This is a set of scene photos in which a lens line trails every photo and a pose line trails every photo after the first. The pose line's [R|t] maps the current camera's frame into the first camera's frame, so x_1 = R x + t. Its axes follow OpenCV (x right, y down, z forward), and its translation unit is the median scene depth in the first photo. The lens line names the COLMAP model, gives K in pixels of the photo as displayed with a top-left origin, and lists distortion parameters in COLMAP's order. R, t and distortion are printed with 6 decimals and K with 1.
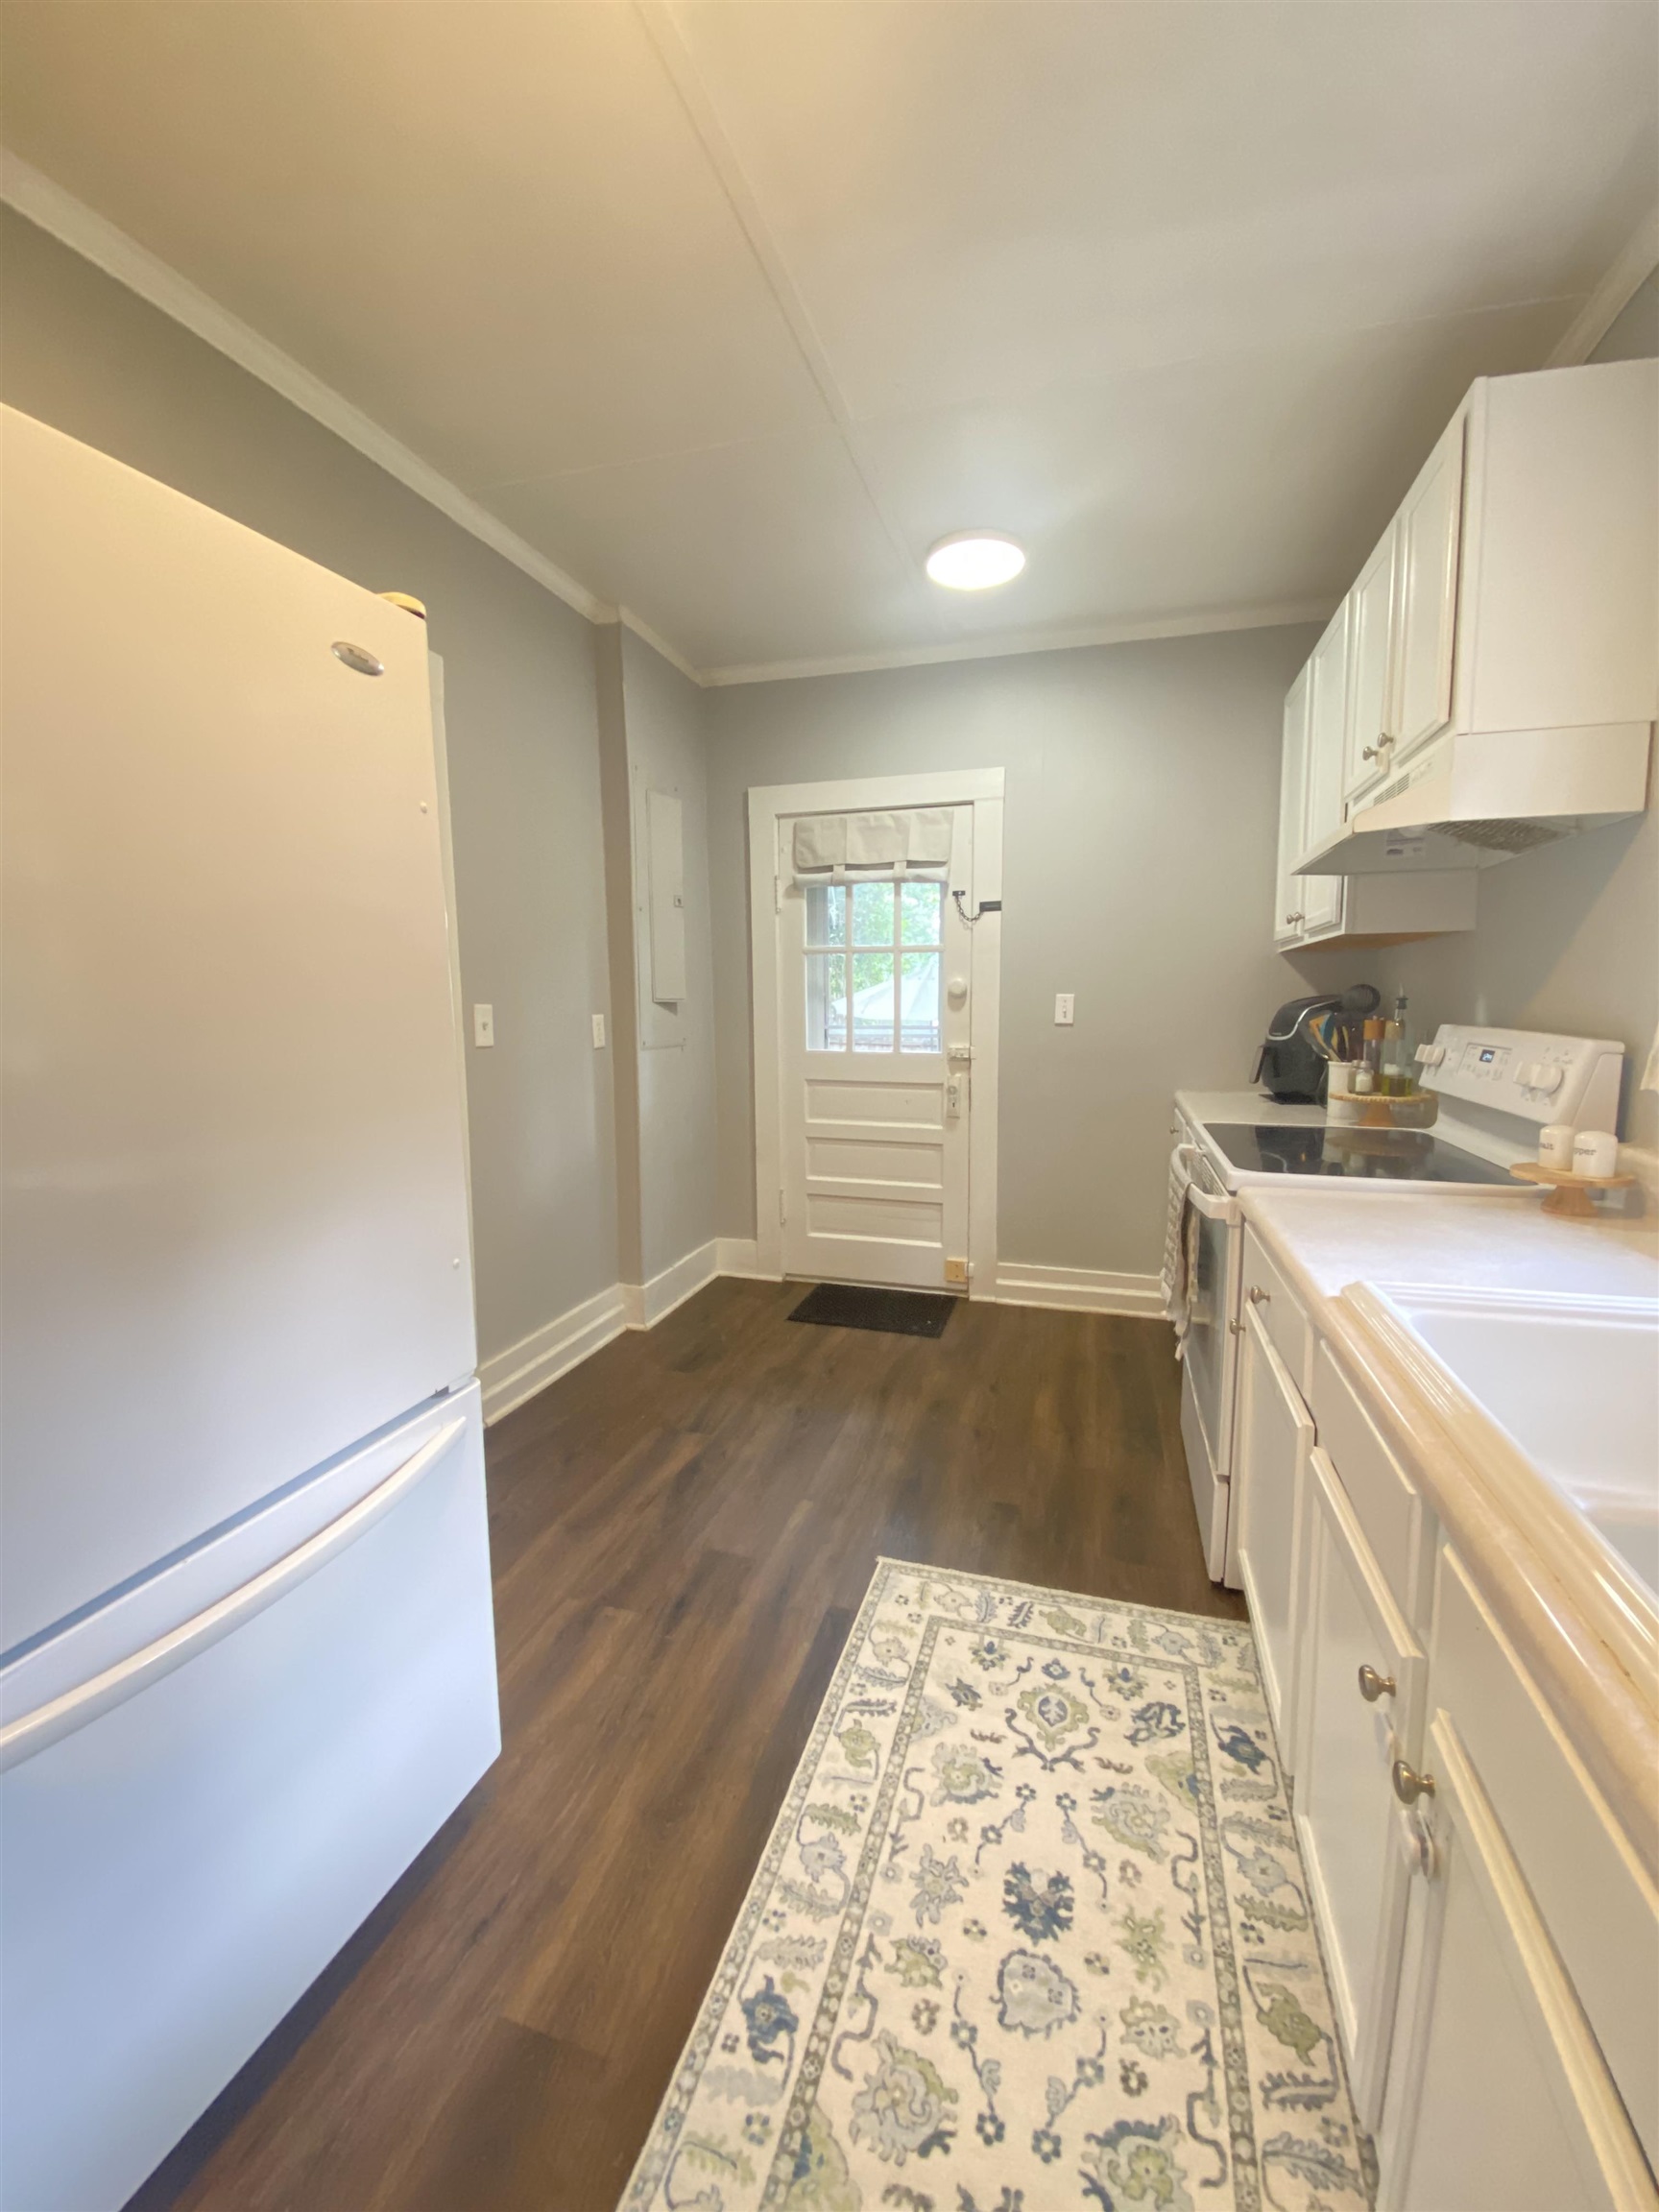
lens RADIAL K [[901.4, 0, 833.3], [0, 901.4, 1107.5], [0, 0, 1]] dist [0.036394, -0.028267]
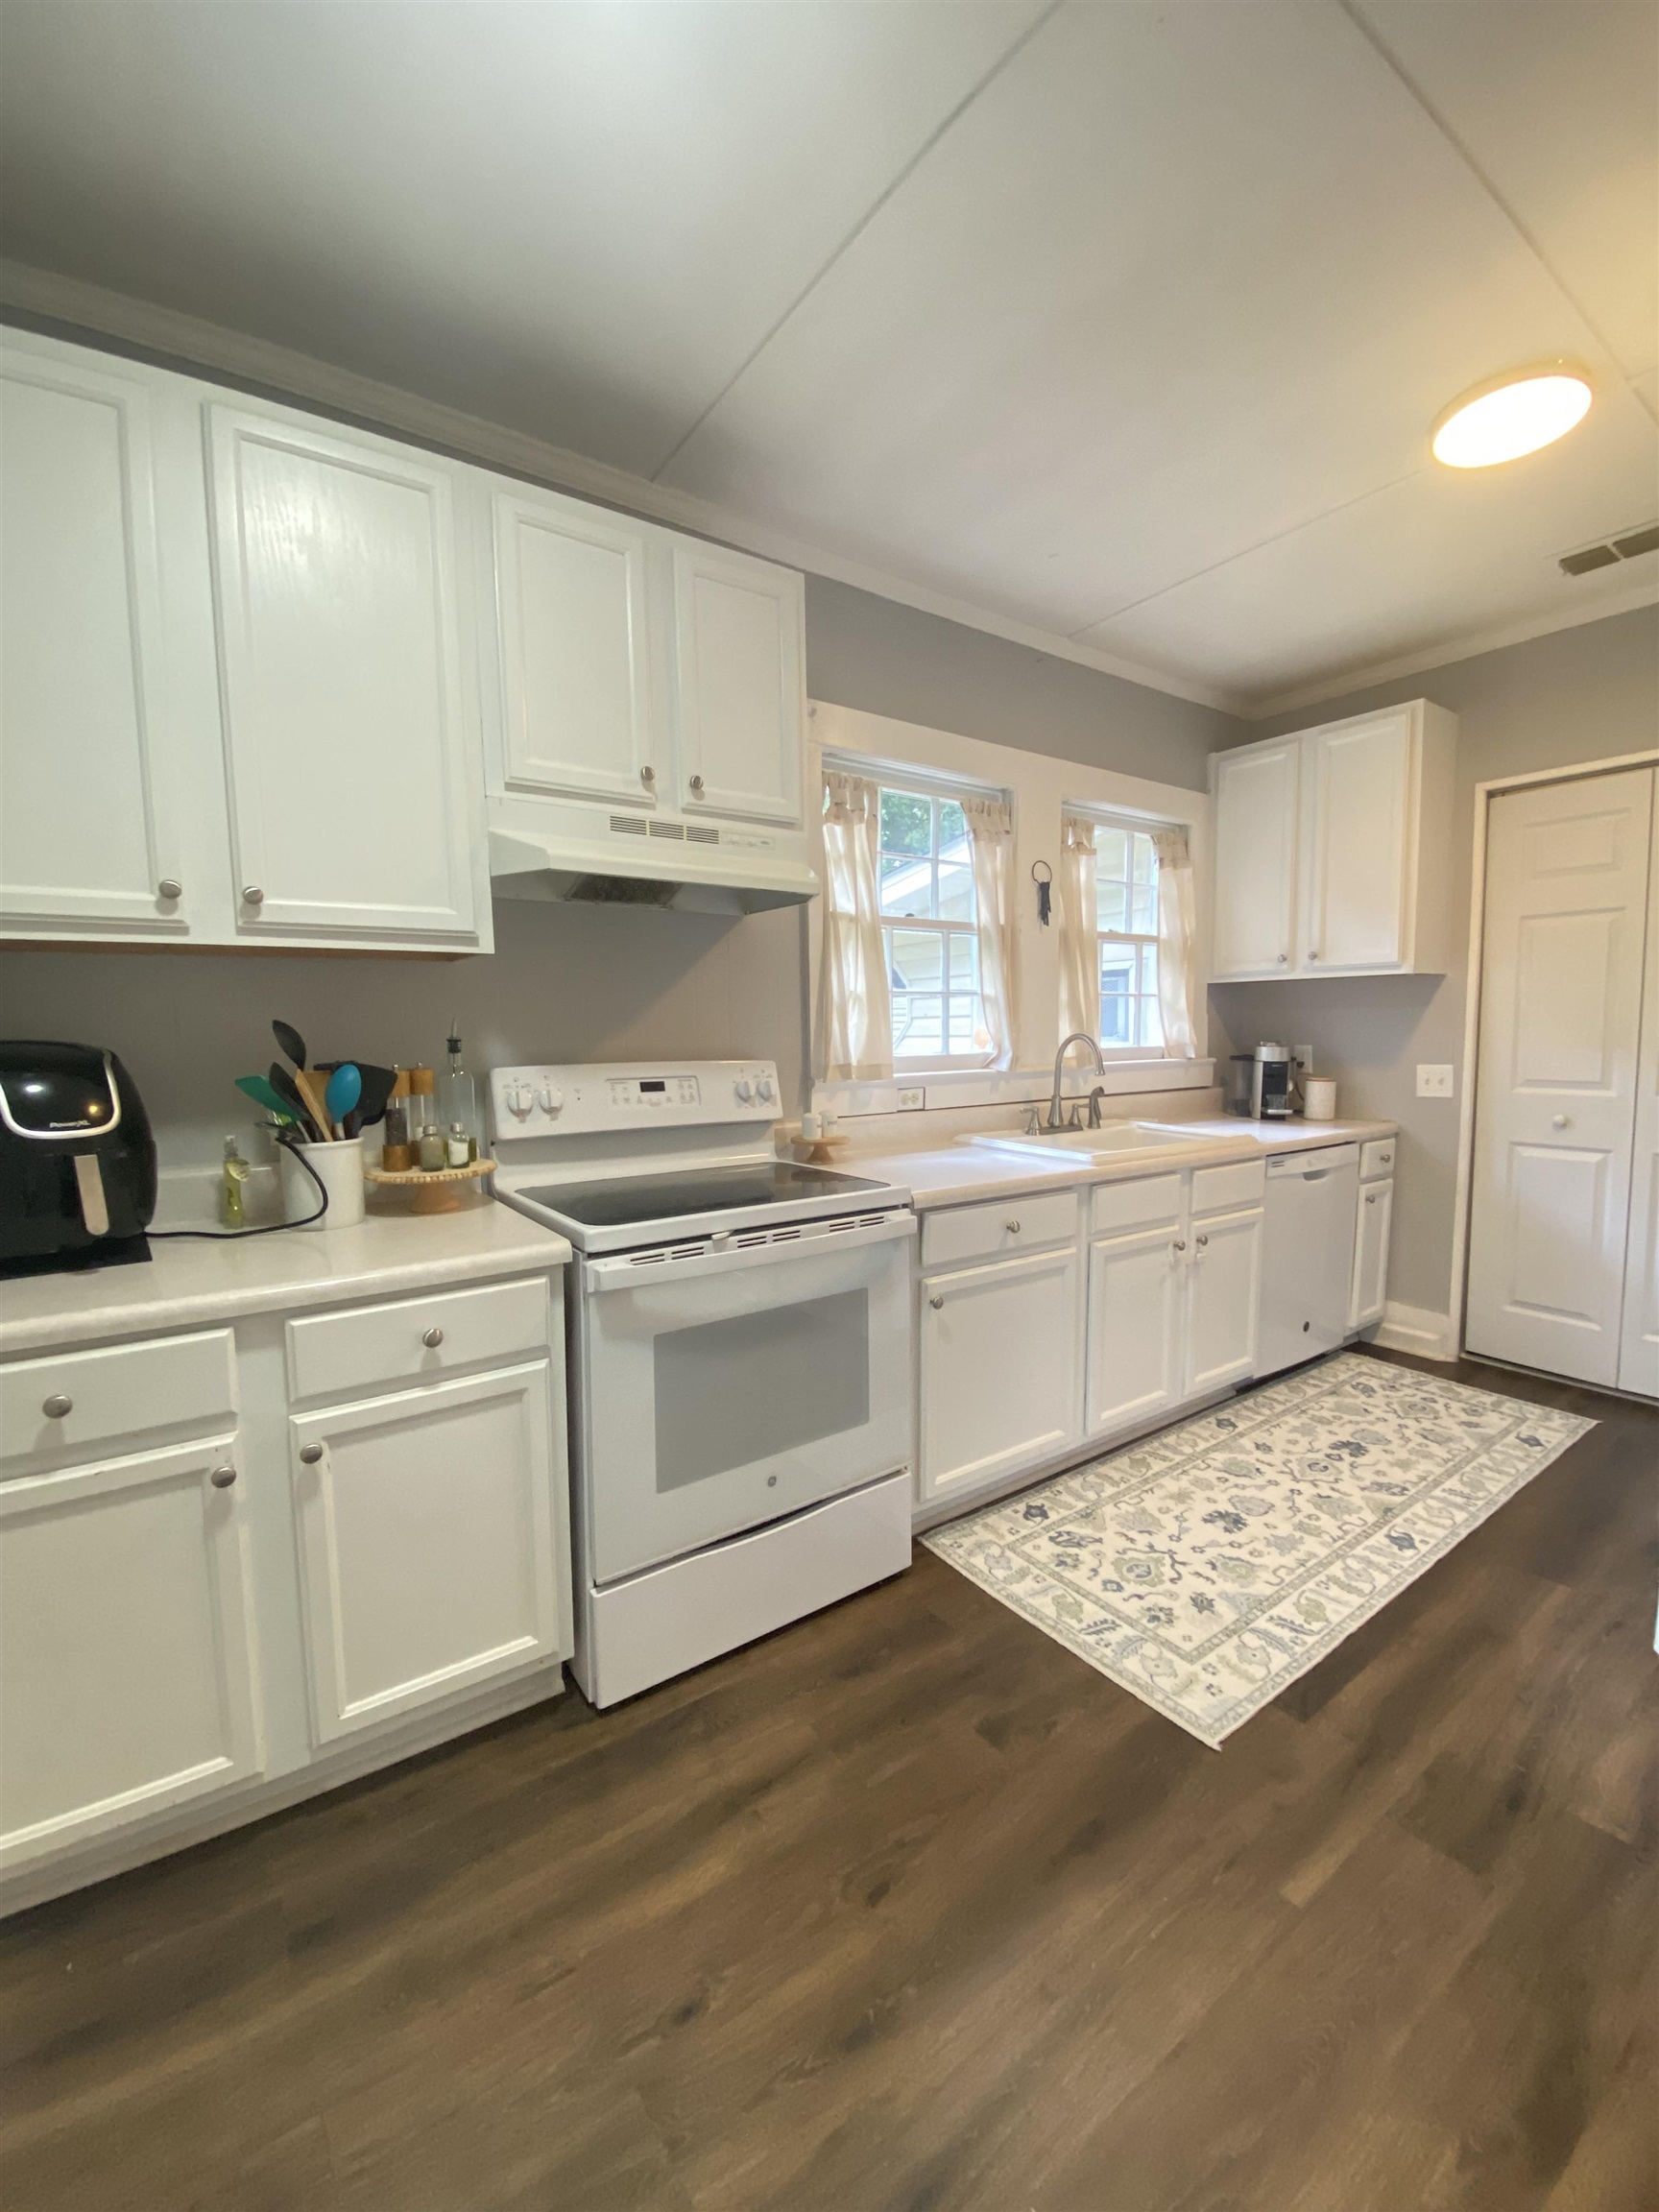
lens RADIAL K [[901.4, 0, 833.3], [0, 901.4, 1107.5], [0, 0, 1]] dist [0.036394, -0.028267]
pose [[-0.790367, -0.044453, 0.611018, -0.224226], [0.085738, 0.979523, 0.182166, -0.330623], [-0.606604, 0.196365, -0.770371, 2.629806]]
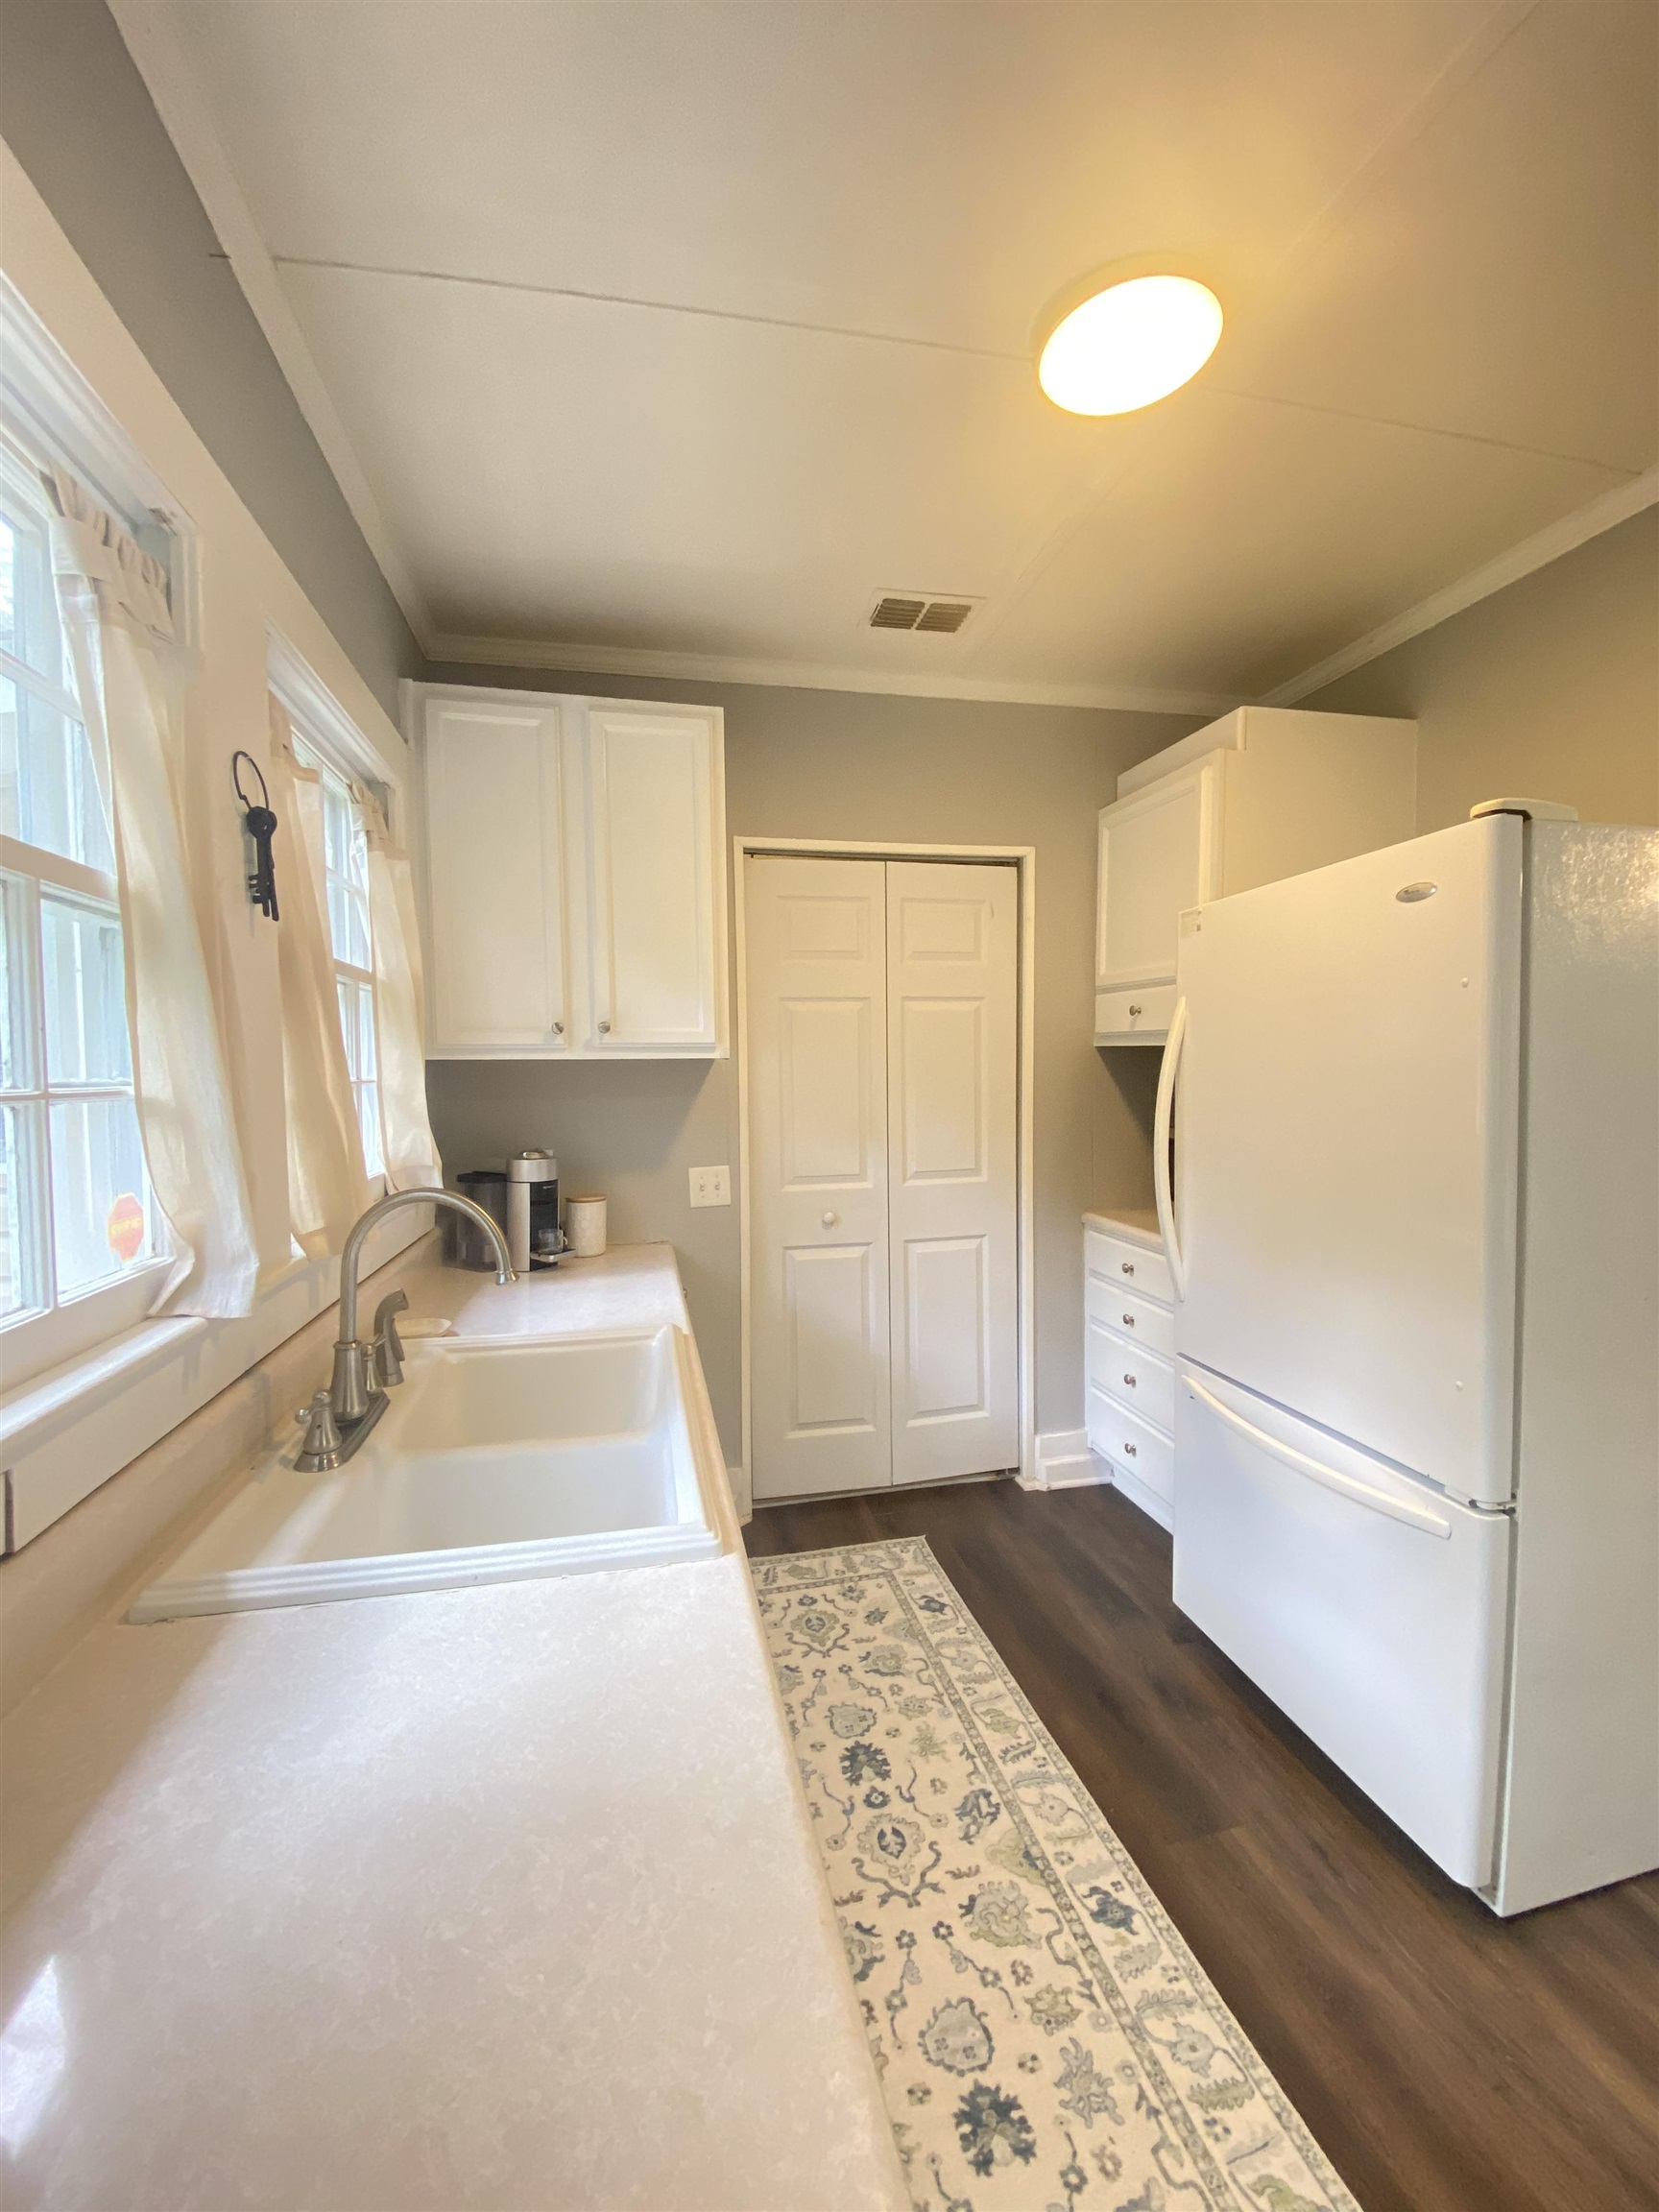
lens RADIAL K [[901.4, 0, 833.3], [0, 901.4, 1107.5], [0, 0, 1]] dist [0.036394, -0.028267]
pose [[-0.874797, 0.035534, -0.483185, 0.752864], [-0.040499, 0.988453, 0.146017, -0.286341], [0.482794, 0.147304, -0.863257, 1.513135]]
